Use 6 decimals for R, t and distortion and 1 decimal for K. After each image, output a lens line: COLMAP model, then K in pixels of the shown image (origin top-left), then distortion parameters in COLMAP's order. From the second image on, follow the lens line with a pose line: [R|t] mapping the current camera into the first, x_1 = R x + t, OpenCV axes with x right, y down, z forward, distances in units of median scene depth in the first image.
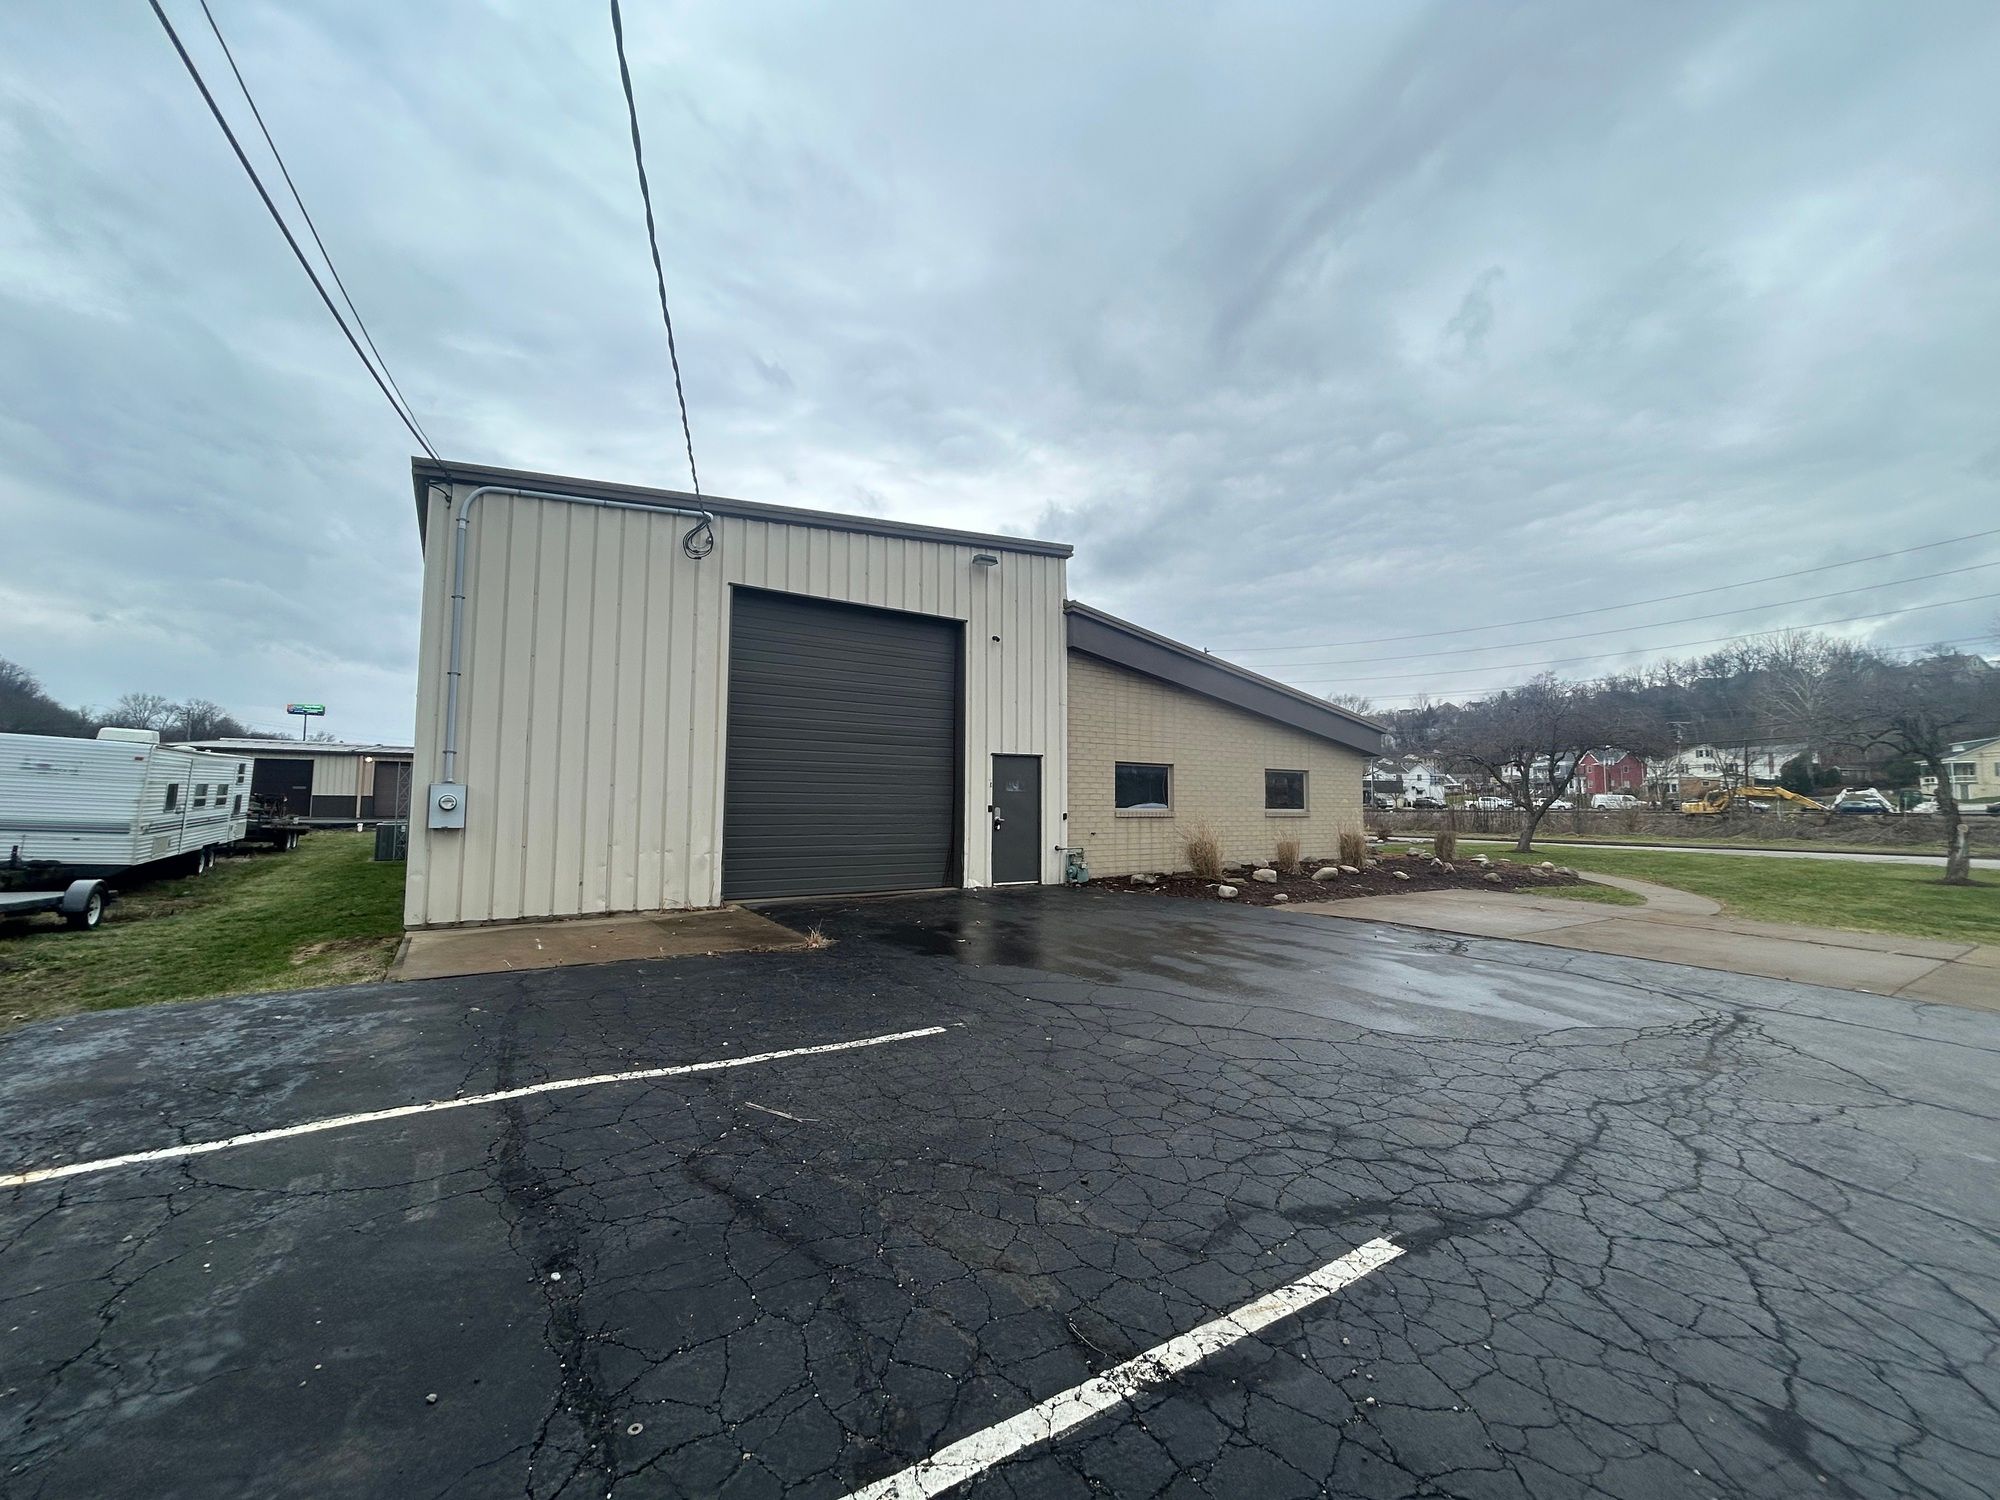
lens RADIAL K [[807.4, 0, 997.2], [0, 807.4, 749.9], [0, 0, 1]] dist [-0.003107, 0.000692]
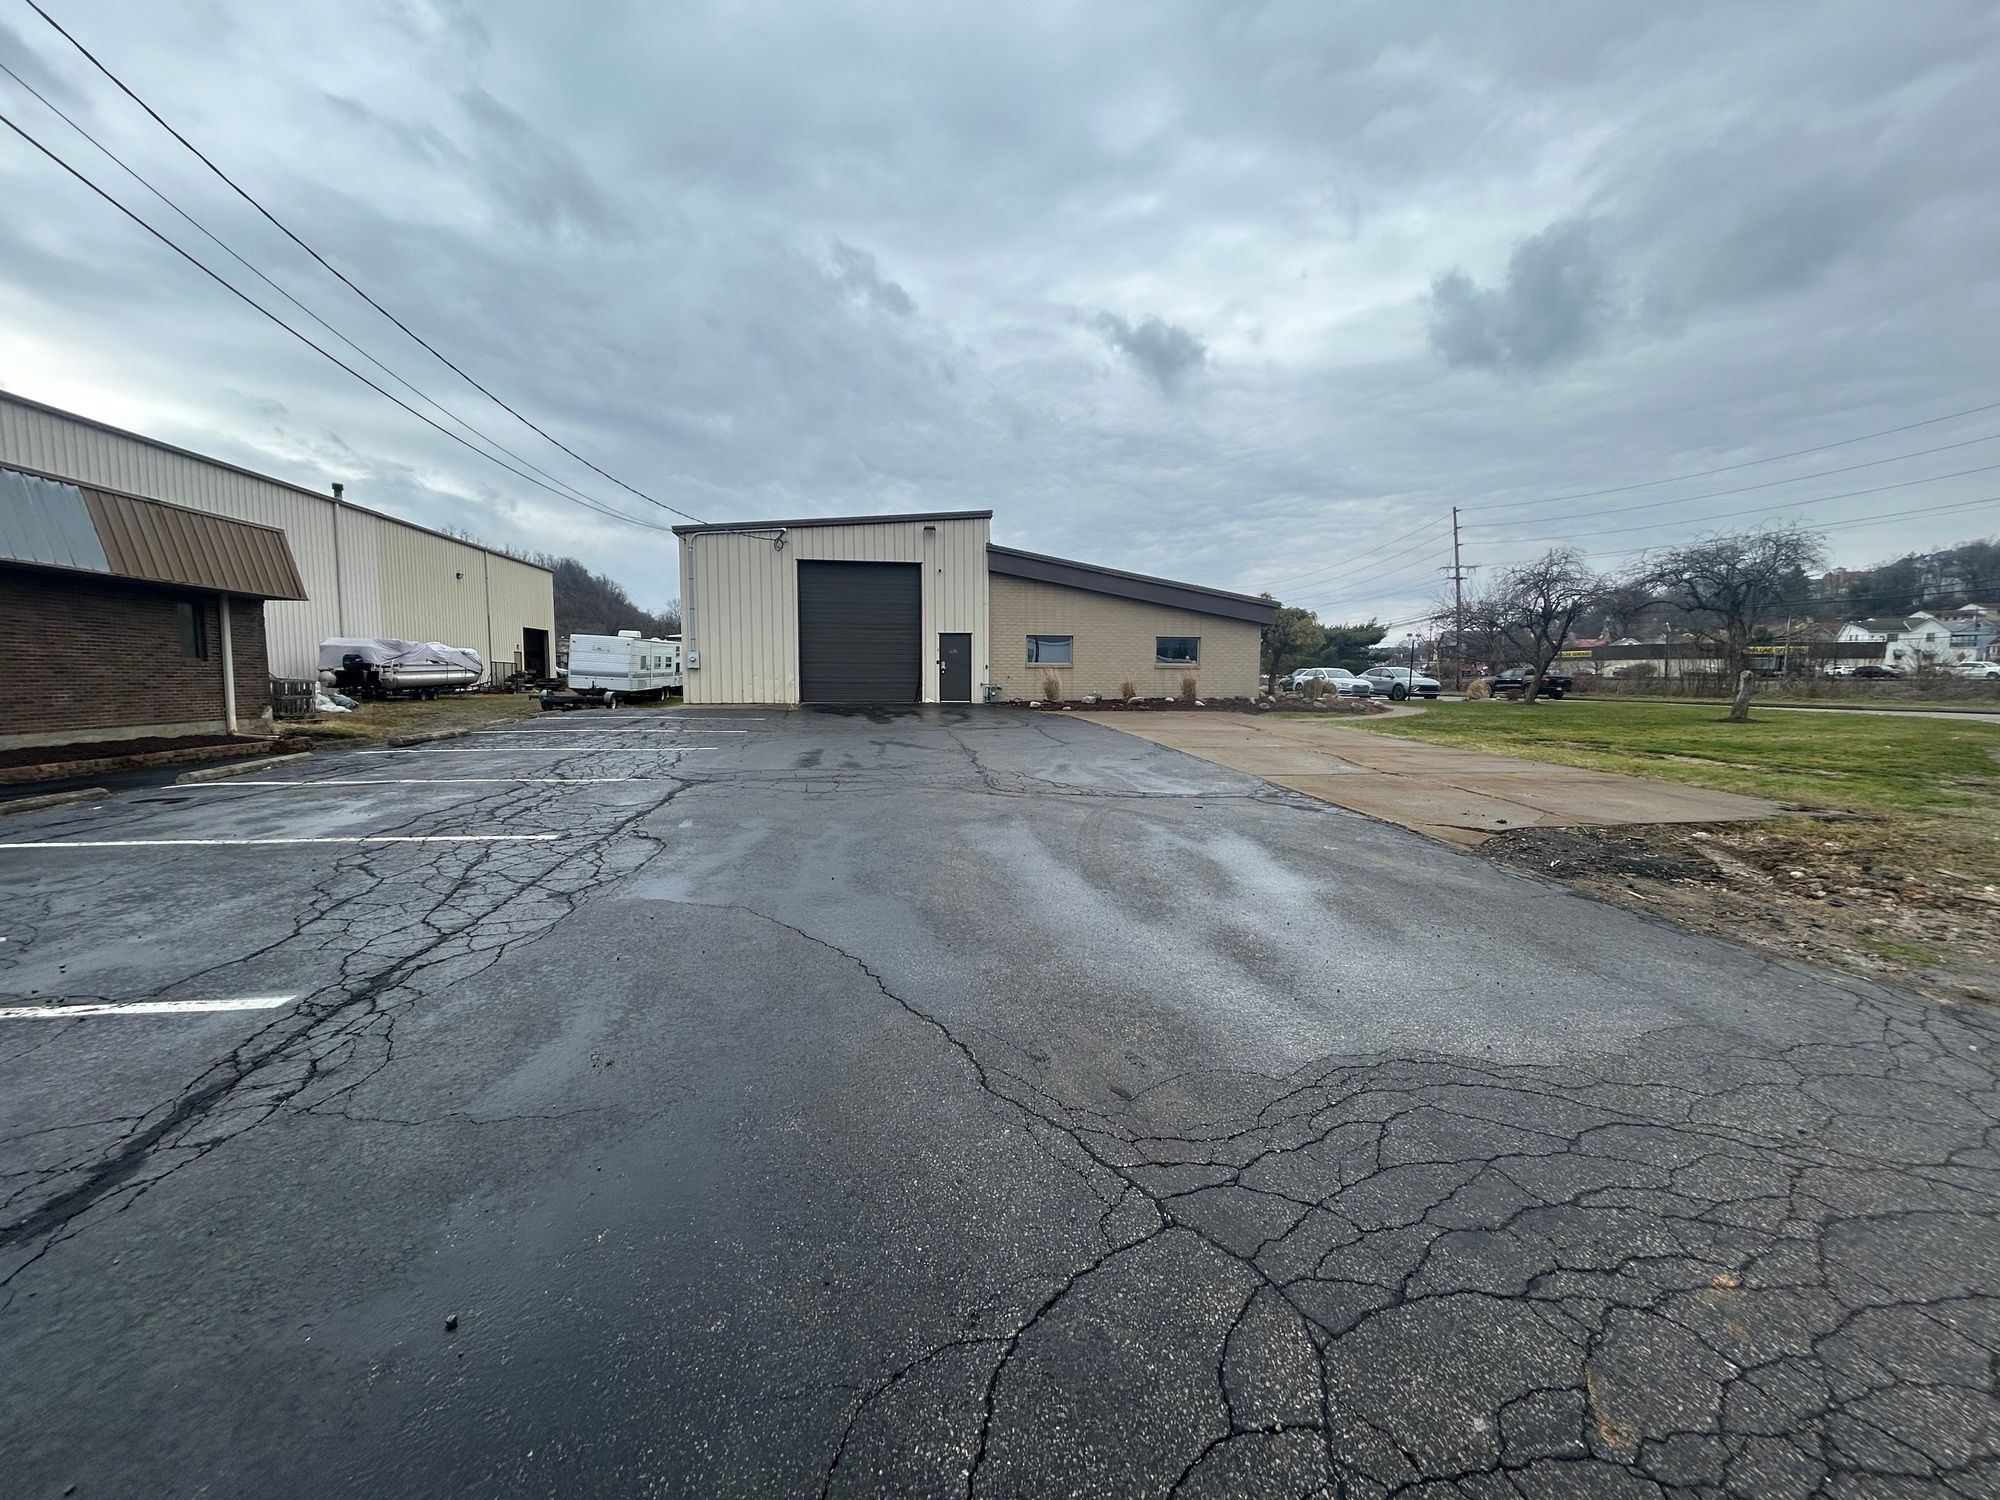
lens RADIAL K [[807.4, 0, 998.2], [0, 807.4, 754.4], [0, 0, 1]] dist [-0.003107, 0.000692]
pose [[0.898487, 0.039299, -0.437237, 0.889236], [0.031264, 0.987728, 0.153022, -0.000008], [0.437885, -0.151158, 0.886233, -0.616006]]
